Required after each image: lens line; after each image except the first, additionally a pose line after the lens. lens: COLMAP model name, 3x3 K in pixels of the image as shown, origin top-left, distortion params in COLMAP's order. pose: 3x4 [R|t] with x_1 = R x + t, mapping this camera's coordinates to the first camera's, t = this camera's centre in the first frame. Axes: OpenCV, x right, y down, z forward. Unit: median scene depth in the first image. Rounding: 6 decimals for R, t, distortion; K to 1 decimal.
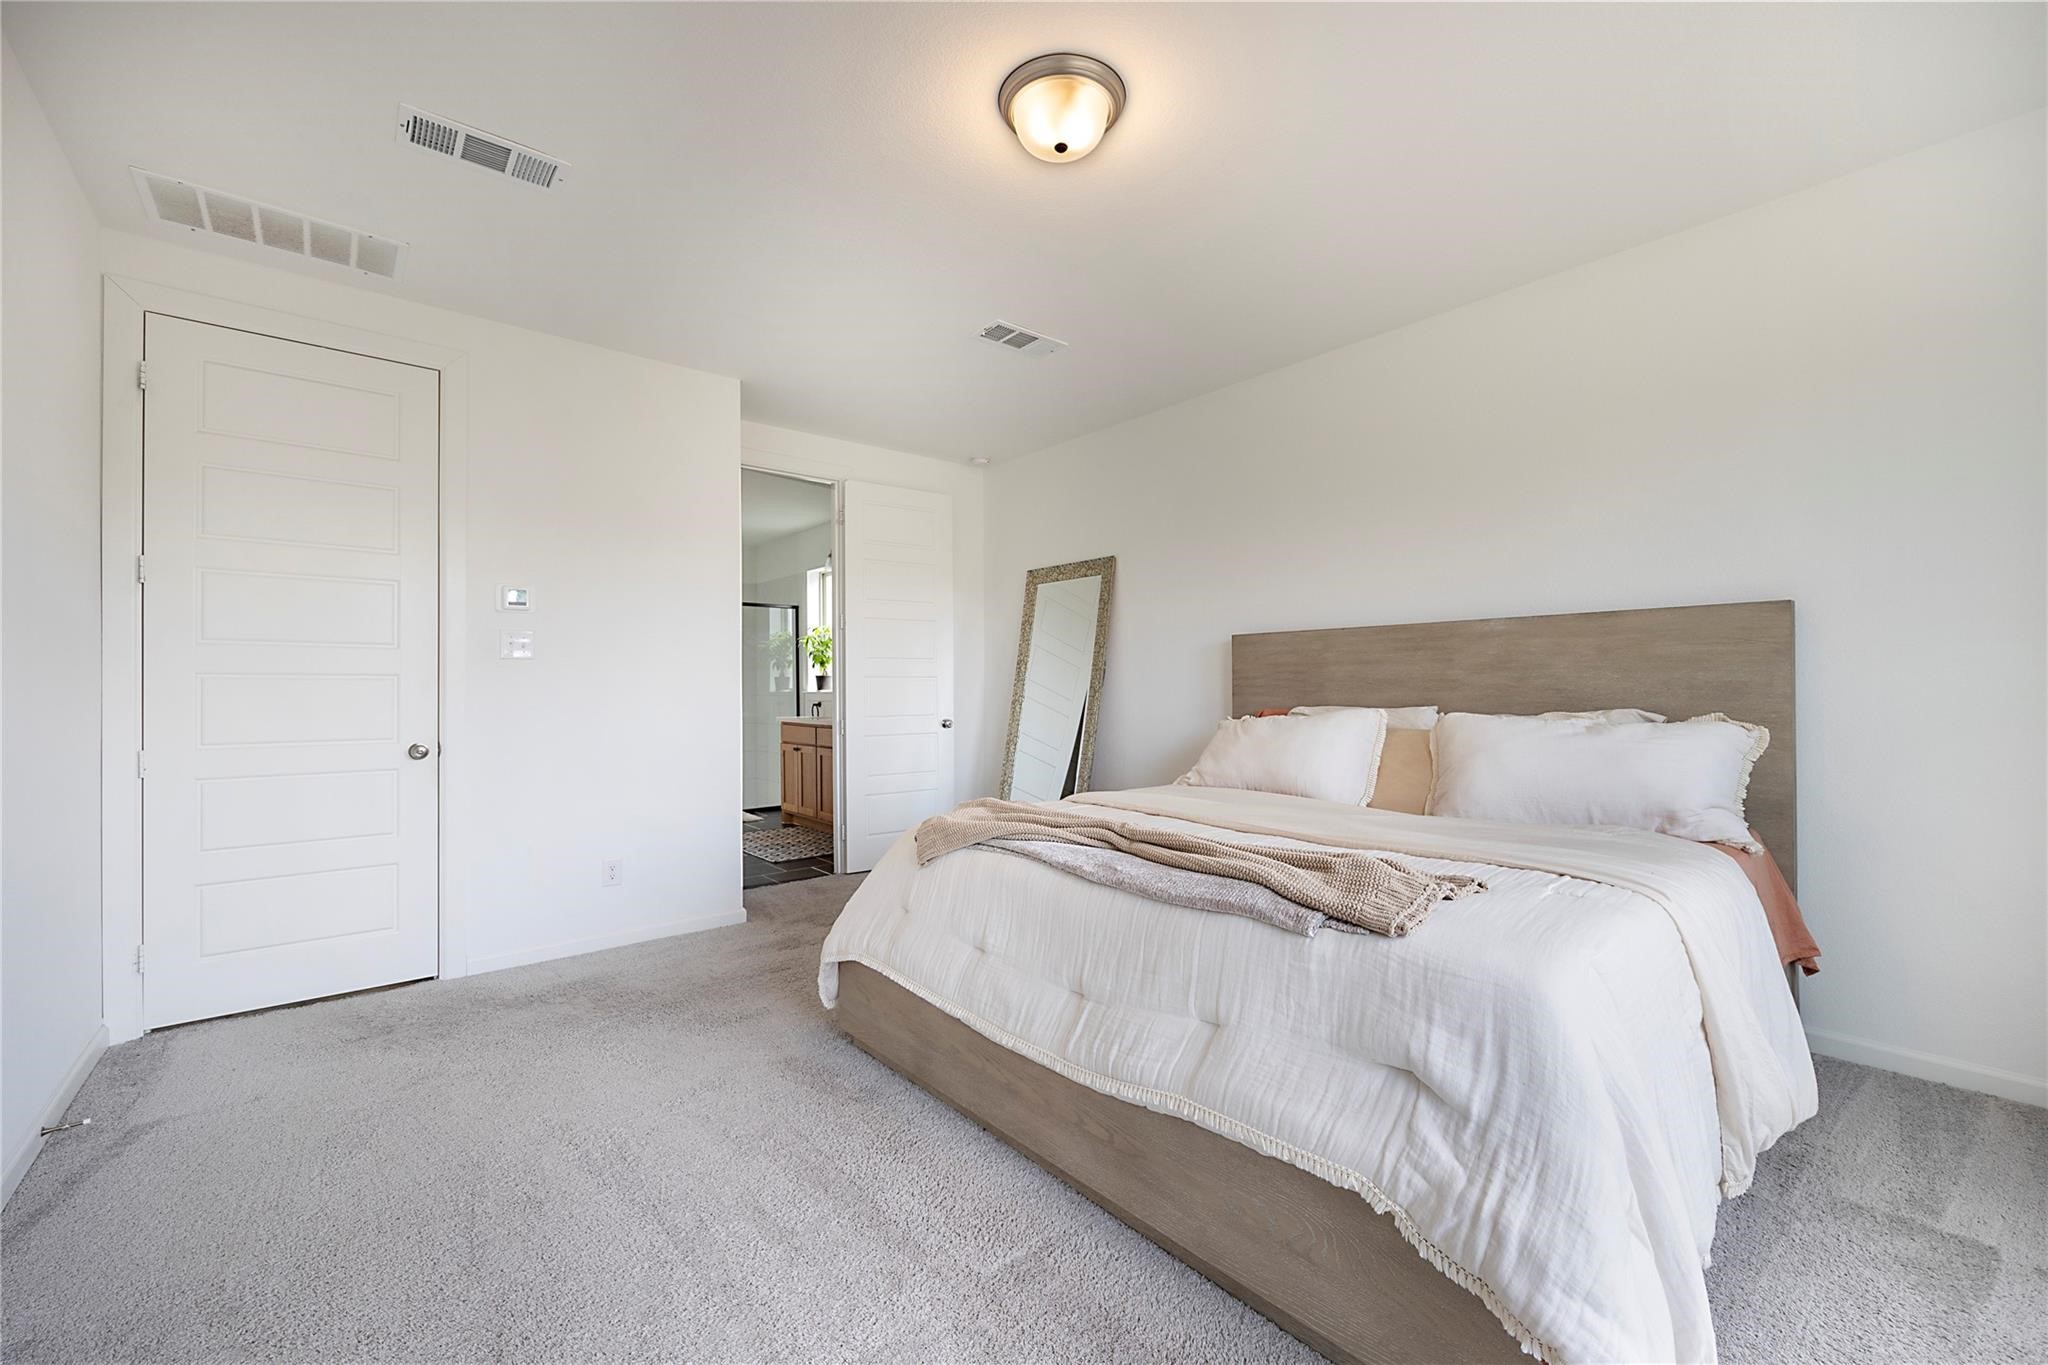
lens RADIAL K [[823.6, 0, 1020.6], [0, 823.6, 683.7], [0, 0, 1]] dist [-0.004288, 0.000333]
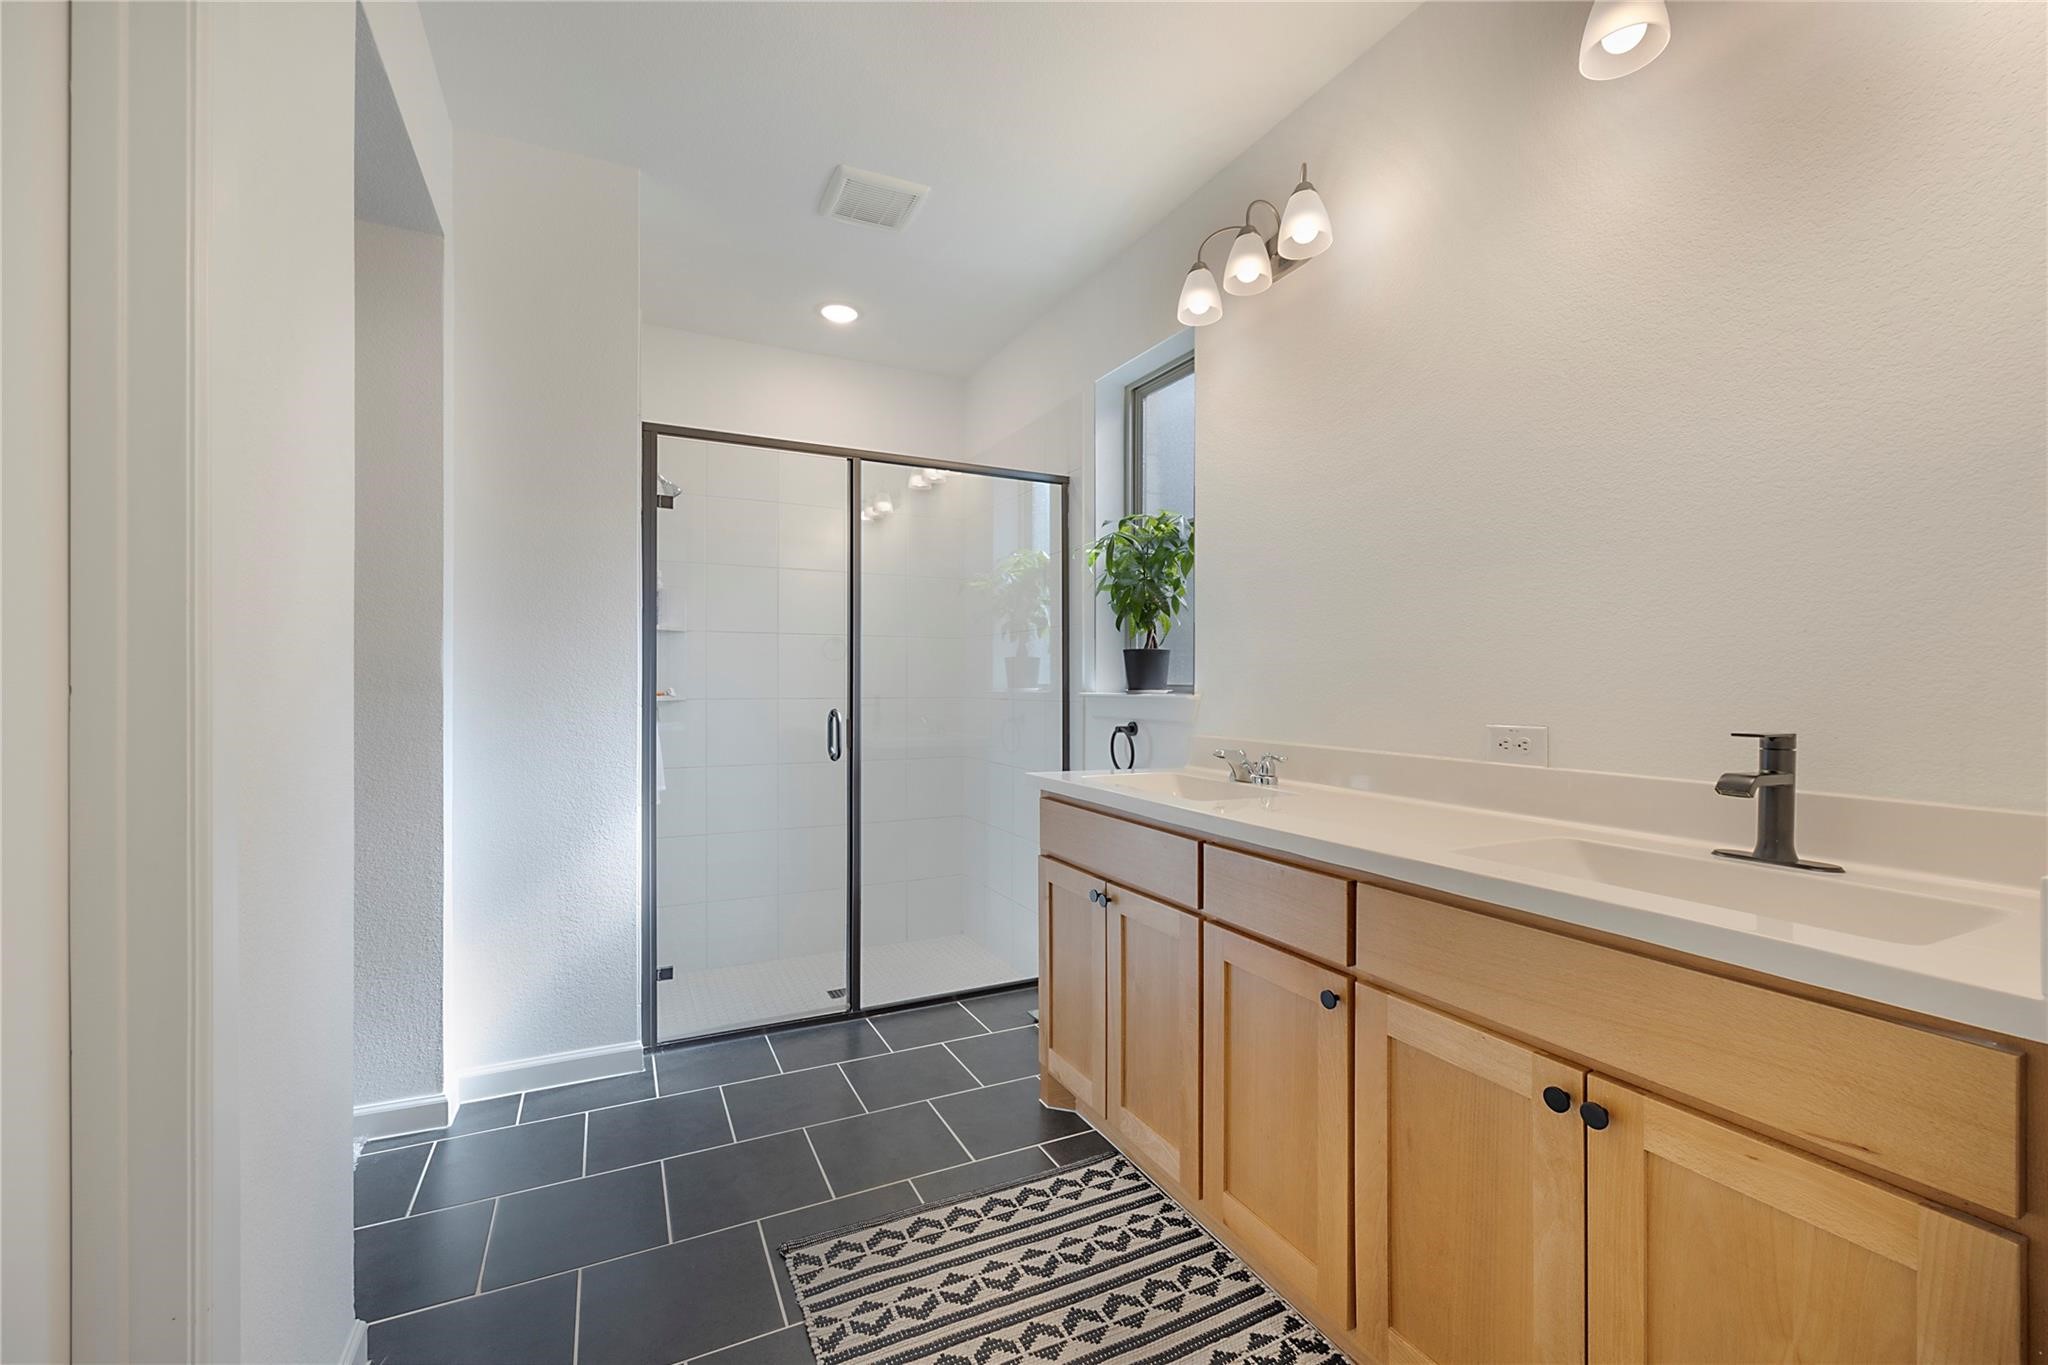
lens RADIAL K [[823.6, 0, 1022.4], [0, 823.6, 685.3], [0, 0, 1]] dist [-0.004288, 0.000333]
pose [[0.973181, 0.015155, -0.229542, -0.199268], [-0.014936, 0.999885, 0.002695, 0.005110], [0.229557, 0.000806, 0.973295, 0.608995]]
